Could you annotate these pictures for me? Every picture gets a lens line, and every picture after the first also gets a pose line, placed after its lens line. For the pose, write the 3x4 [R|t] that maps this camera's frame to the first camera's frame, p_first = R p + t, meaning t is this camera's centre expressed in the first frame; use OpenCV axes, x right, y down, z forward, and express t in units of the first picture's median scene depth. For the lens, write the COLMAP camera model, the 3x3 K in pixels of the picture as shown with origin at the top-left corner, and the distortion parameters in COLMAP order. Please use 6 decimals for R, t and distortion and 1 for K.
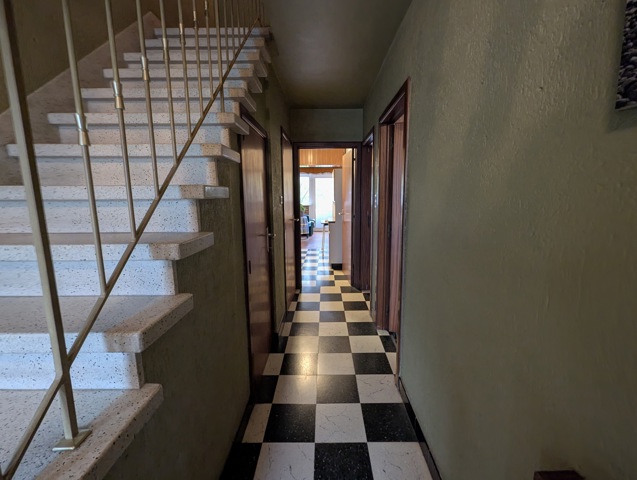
lens RADIAL K [[268.6, 0, 318.5], [0, 268.6, 240.0], [0, 0, 1]] dist [0.000433, 0.000106]
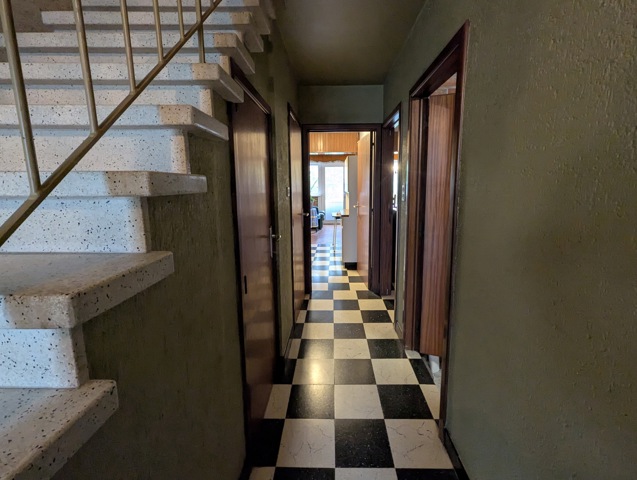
lens RADIAL K [[257.5, 0, 320.0], [0, 257.5, 223.5], [0, 0, 1]] dist [0.000553, 0.000062]
pose [[0.999880, 0.000605, -0.015459, -0.027088], [-0.000834, 0.999890, -0.014823, -0.037277], [0.015448, 0.014835, 0.999771, 0.198191]]
